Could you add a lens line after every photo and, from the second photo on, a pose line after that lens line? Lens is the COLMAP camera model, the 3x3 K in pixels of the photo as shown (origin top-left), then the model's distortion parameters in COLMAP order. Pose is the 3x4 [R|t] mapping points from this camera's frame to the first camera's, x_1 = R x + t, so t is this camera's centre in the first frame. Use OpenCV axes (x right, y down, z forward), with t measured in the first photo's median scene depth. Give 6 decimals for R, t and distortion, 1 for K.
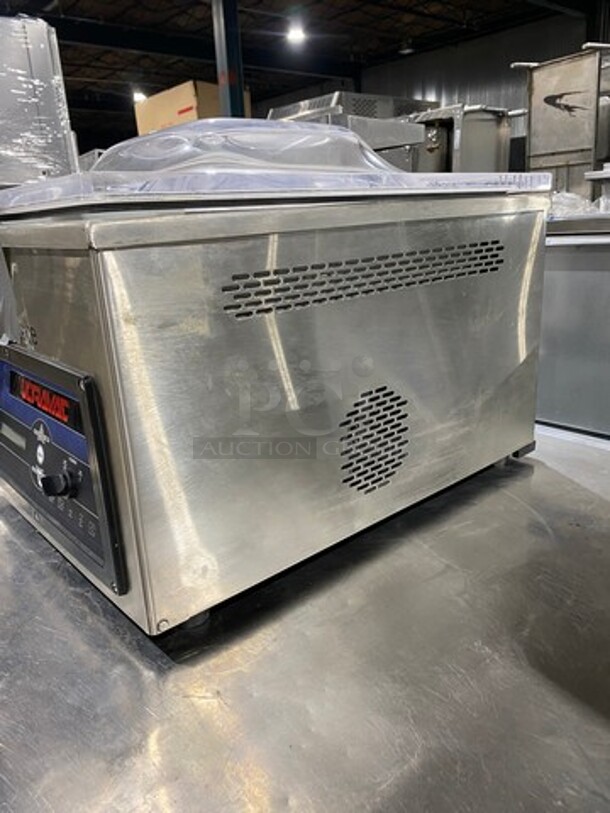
lens RADIAL K [[621.5, 0, 305.0], [0, 621.5, 406.5], [0, 0, 1]] dist [0.007823, 0.006088]
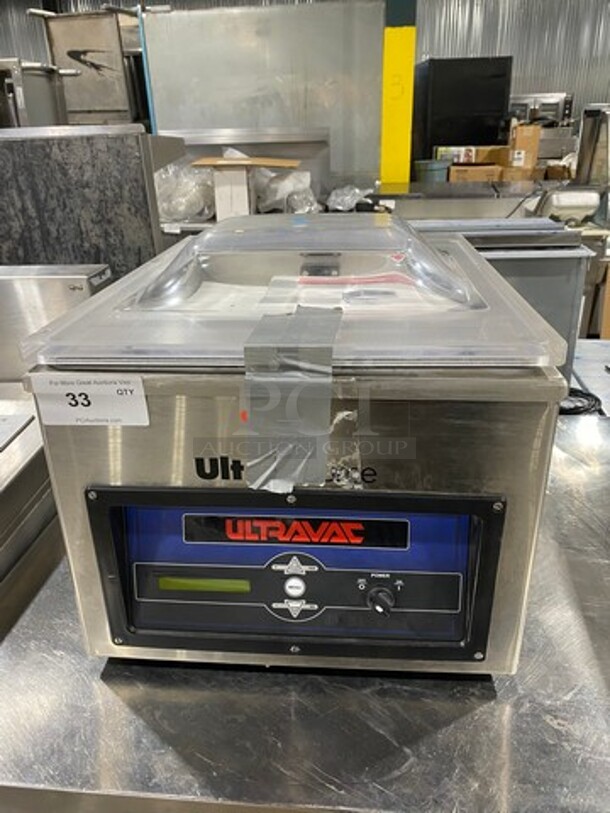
lens RADIAL K [[614.7, 0, 305.0], [0, 614.7, 406.5], [0, 0, 1]] dist [0.008211, 0.001301]
pose [[0.716230, -0.252059, 0.650754, -0.123356], [0.191822, 0.967682, 0.163693, -0.044058], [-0.670984, 0.007587, 0.741433, 0.037105]]
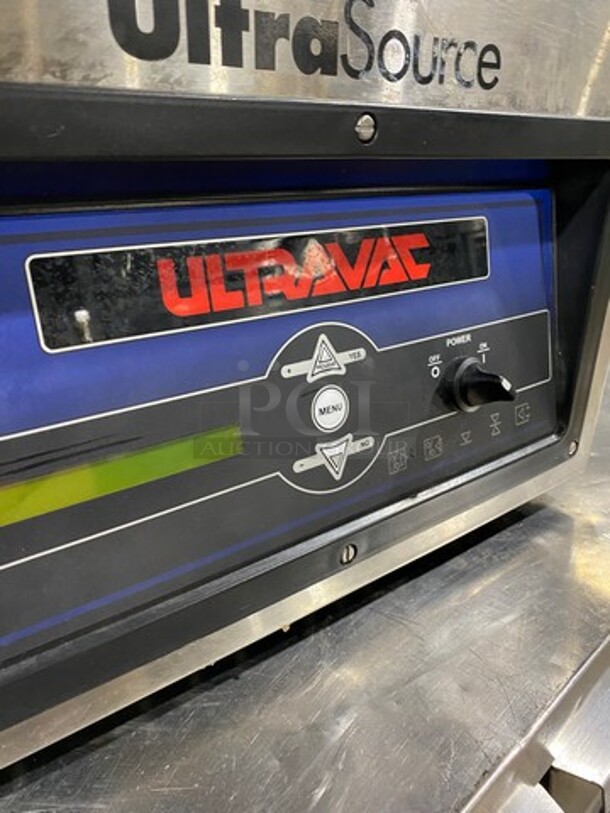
lens RADIAL K [[633.6, 0, 305.0], [0, 633.6, 406.5], [0, 0, 1]] dist [0.054451, -0.001328]
pose [[0.066849, -0.347575, 0.935266, -0.105508], [0.268021, 0.909166, 0.318718, -0.008107], [-0.961091, 0.229365, 0.153935, 0.122447]]
